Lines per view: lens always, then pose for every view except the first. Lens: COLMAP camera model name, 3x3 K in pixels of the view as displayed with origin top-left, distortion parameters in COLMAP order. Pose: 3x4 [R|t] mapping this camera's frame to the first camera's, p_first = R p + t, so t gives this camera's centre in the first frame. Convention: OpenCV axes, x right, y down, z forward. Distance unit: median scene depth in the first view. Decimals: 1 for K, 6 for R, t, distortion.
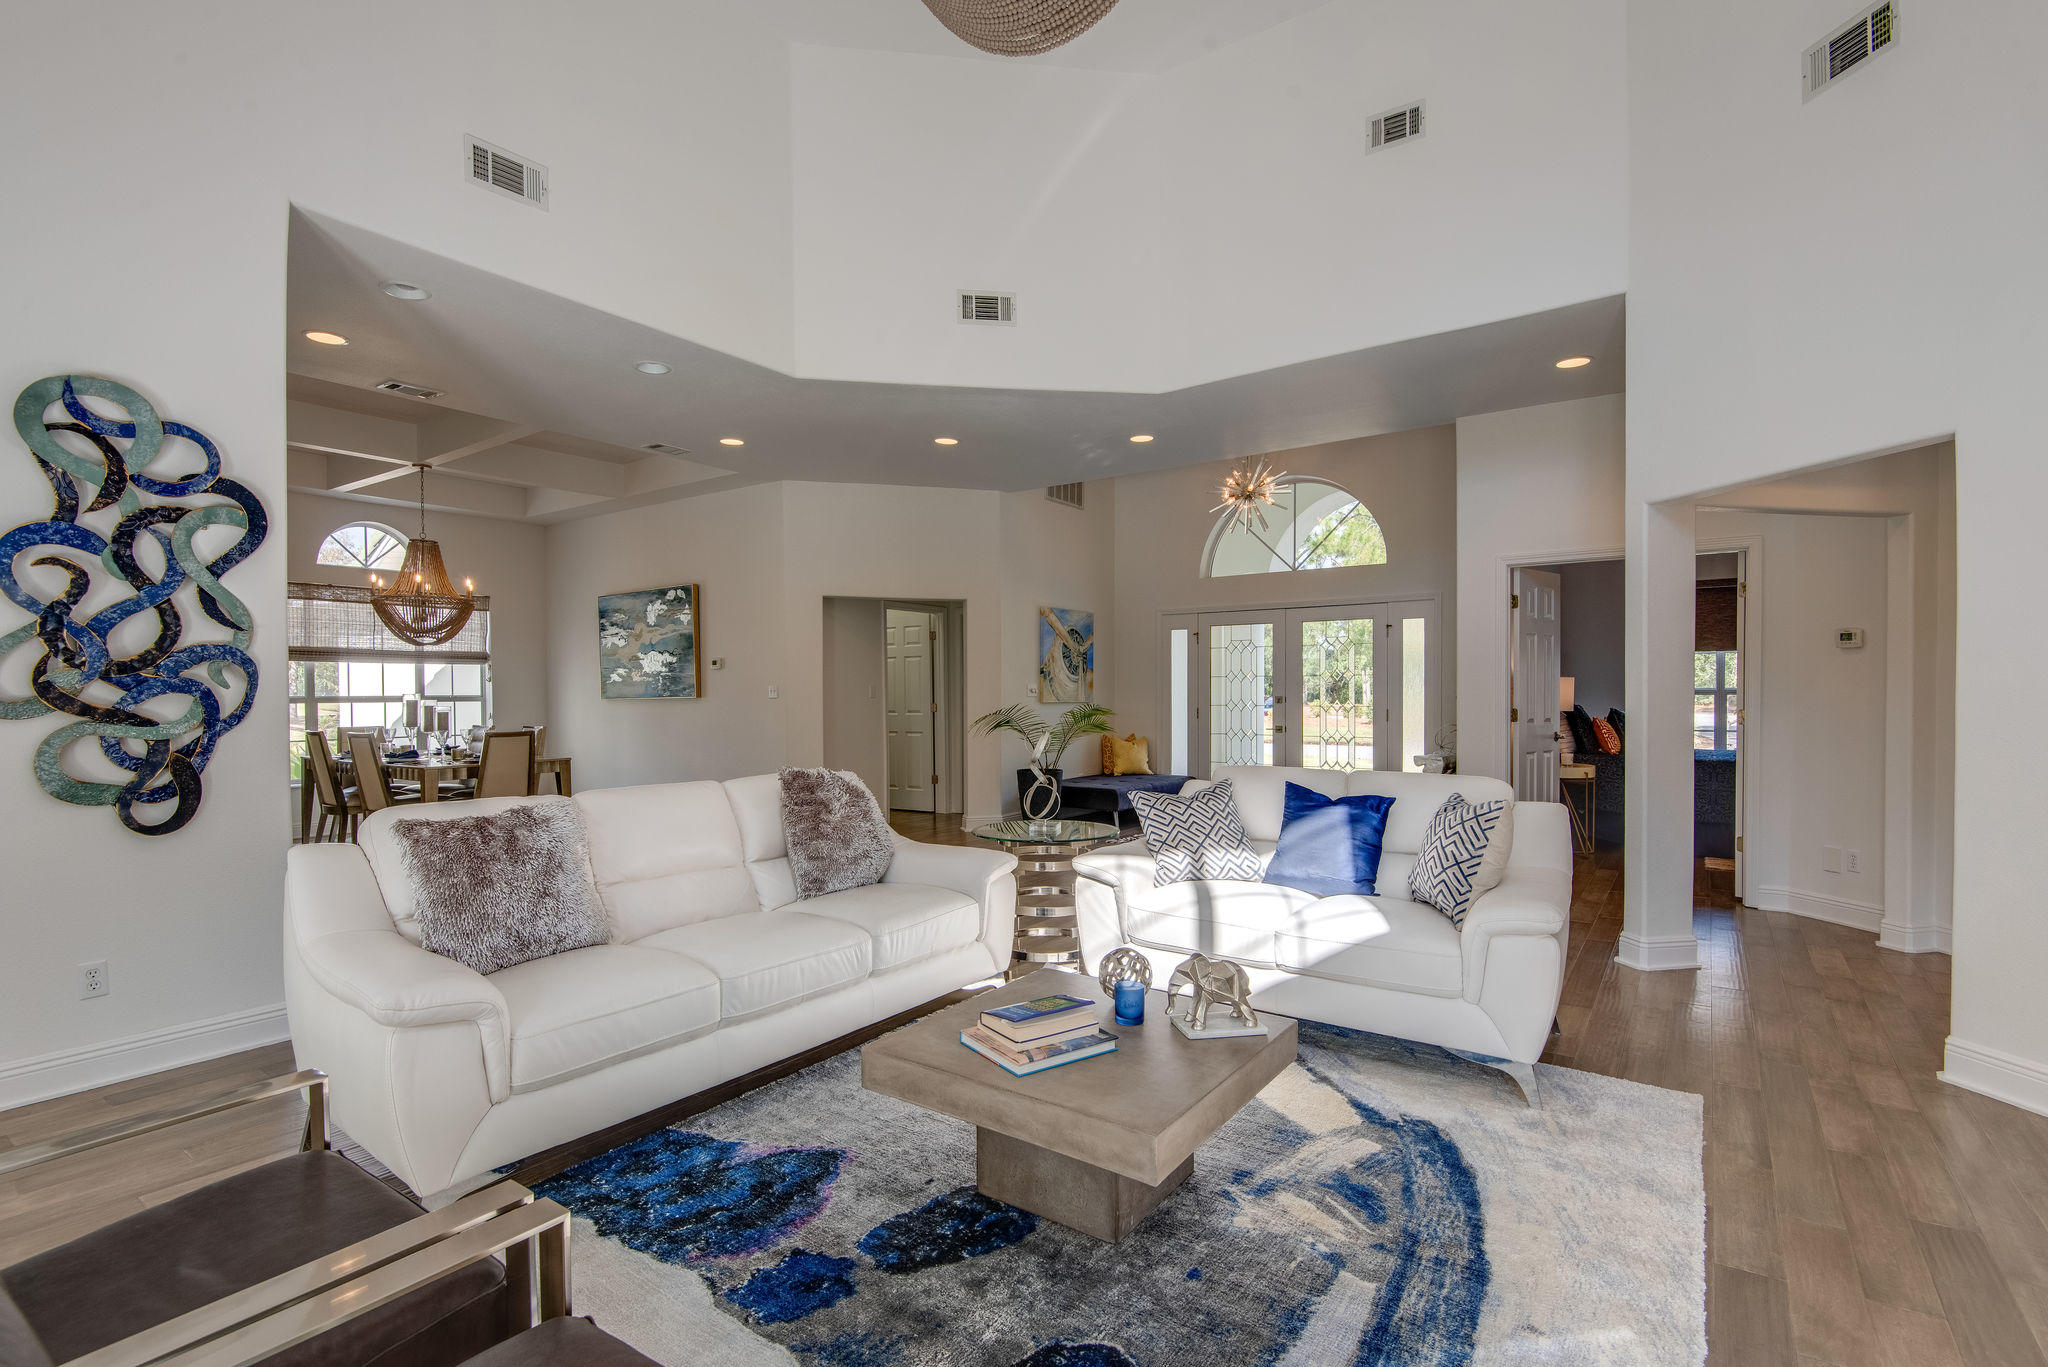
lens RADIAL K [[955.3, 0, 1044.1], [0, 955.3, 699.0], [0, 0, 1]] dist [-0.028063, -0.000218]
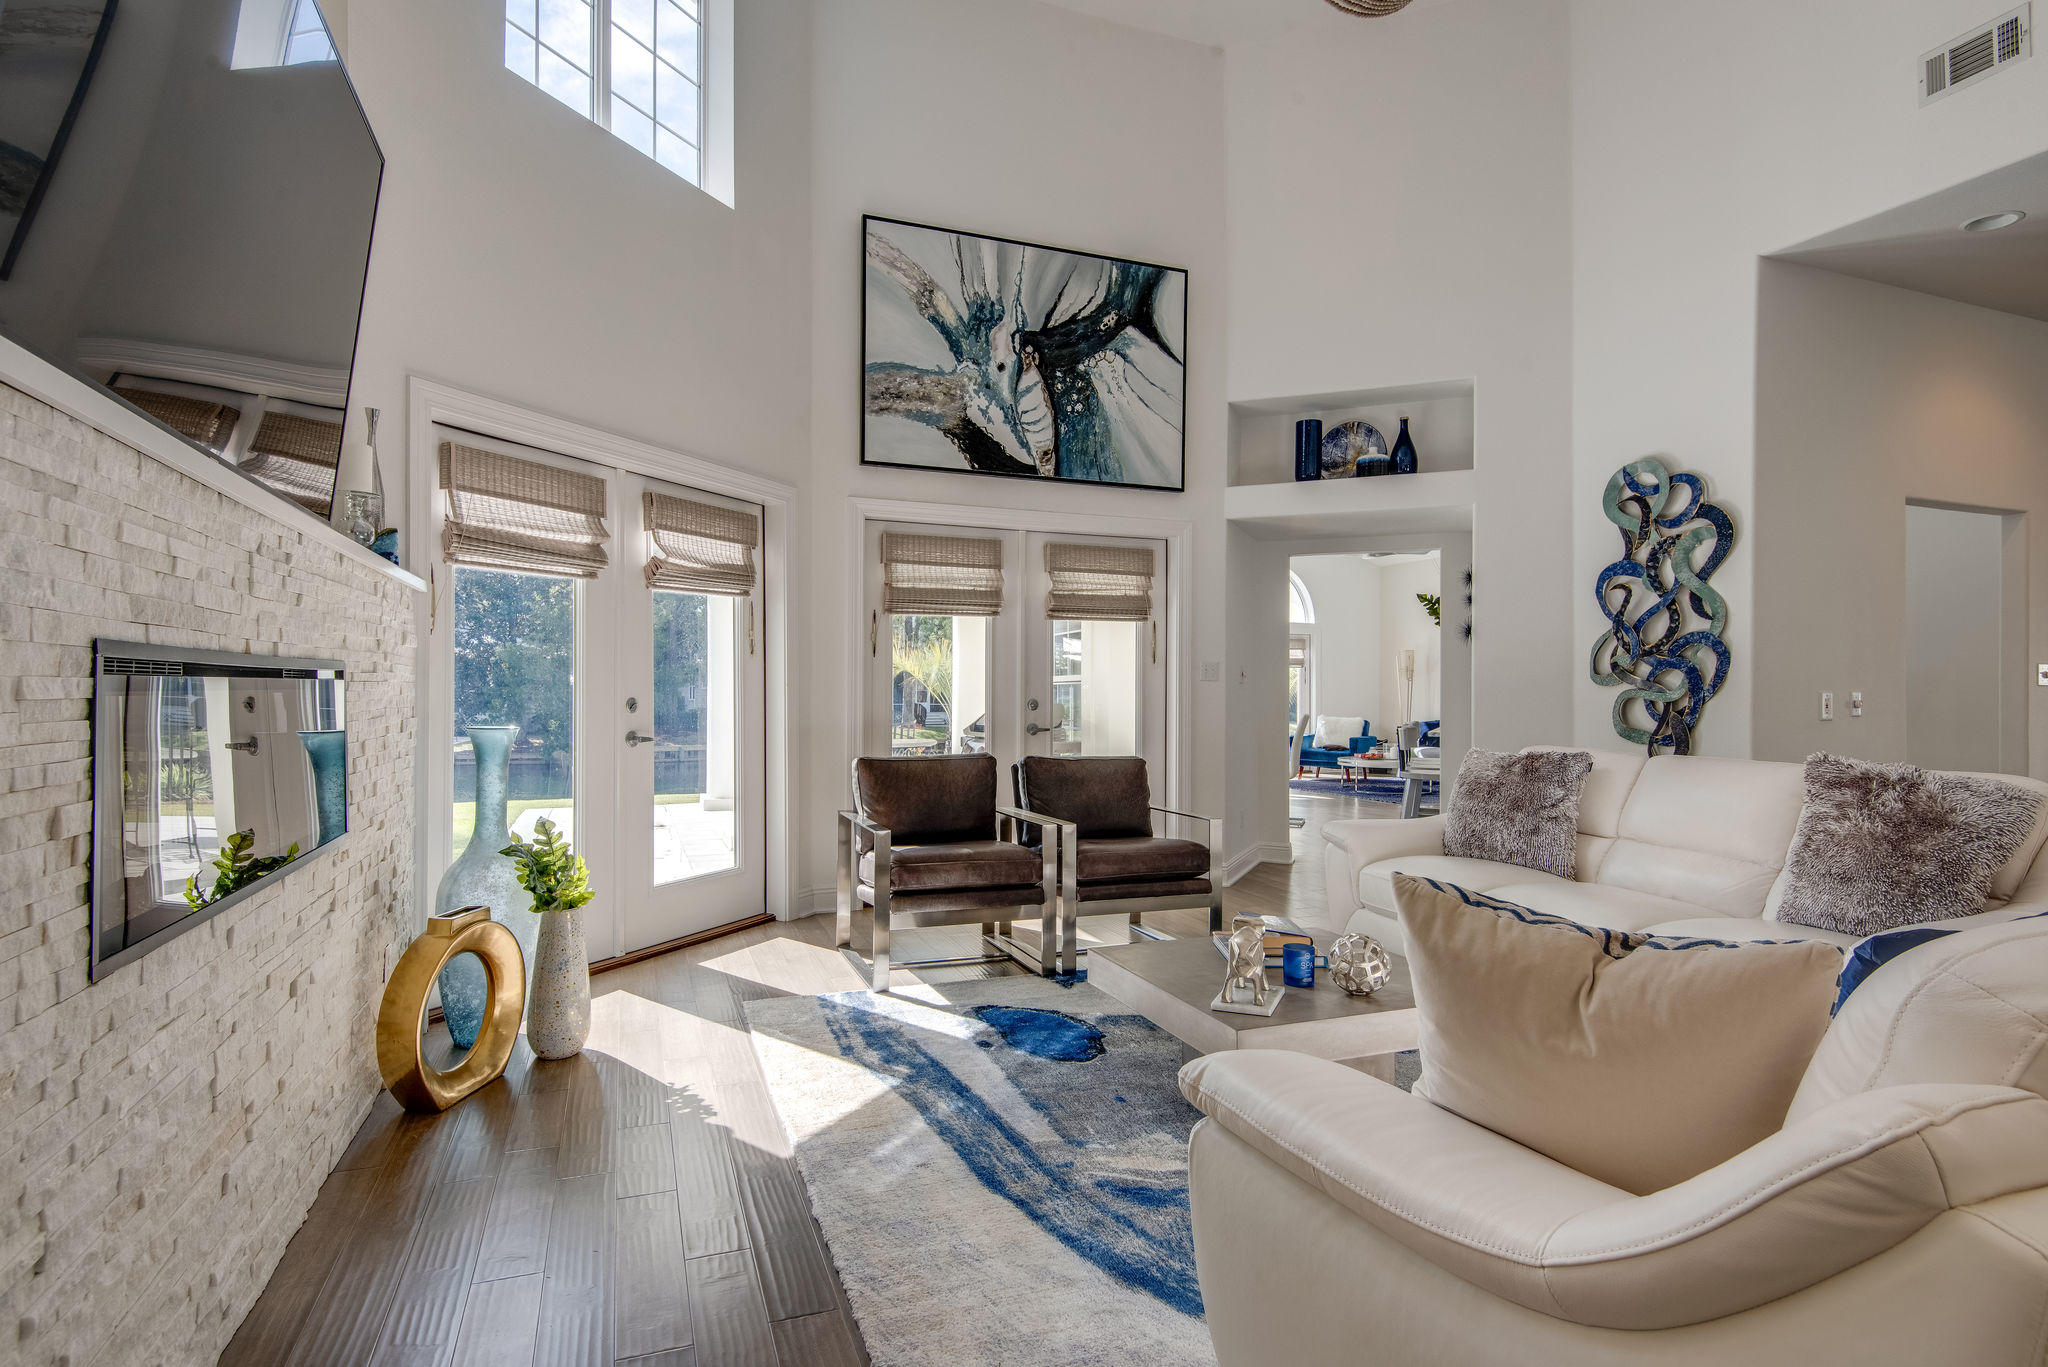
lens RADIAL K [[984.8, 0, 1024.0], [0, 984.8, 683.5], [0, 0, 1]] dist [0.003182, -0.000423]
pose [[-0.542610, 0.004808, -0.839971, 0.849906], [-0.004130, 0.999956, 0.008392, 0.007648], [0.839975, 0.008023, -0.542566, 0.995854]]
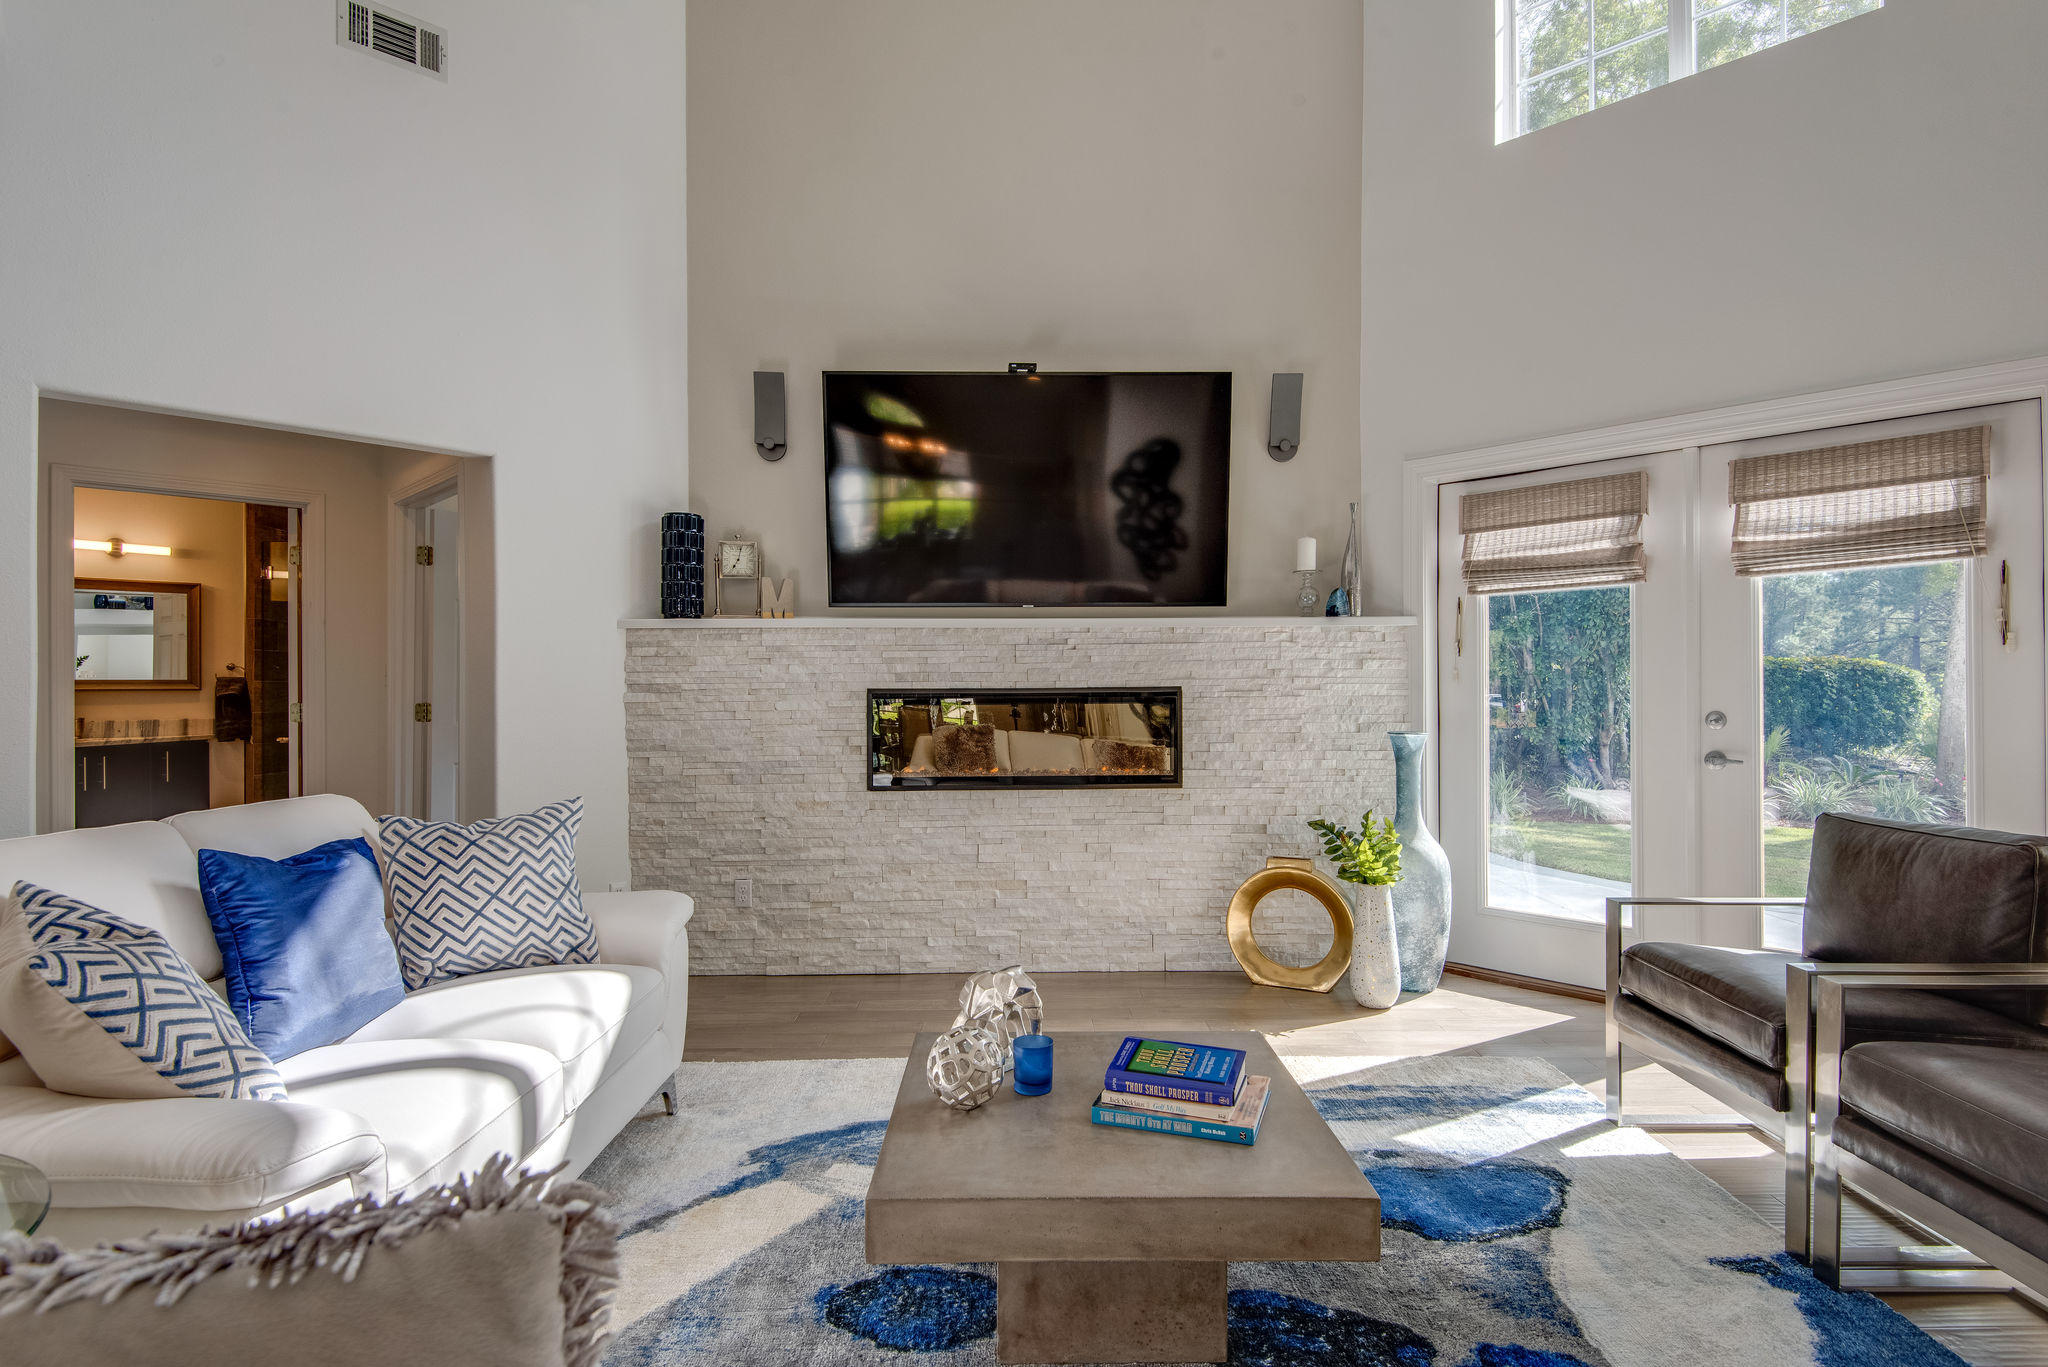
lens RADIAL K [[1056.4, 0, 1028.4], [0, 1056.4, 687.4], [0, 0, 1]] dist [0.000493, -0.000749]
pose [[-0.578493, 0.007783, 0.815650, -0.472735], [0.005938, 0.999968, -0.005330, 0.012687], [-0.815666, 0.001760, -0.578521, 1.149225]]
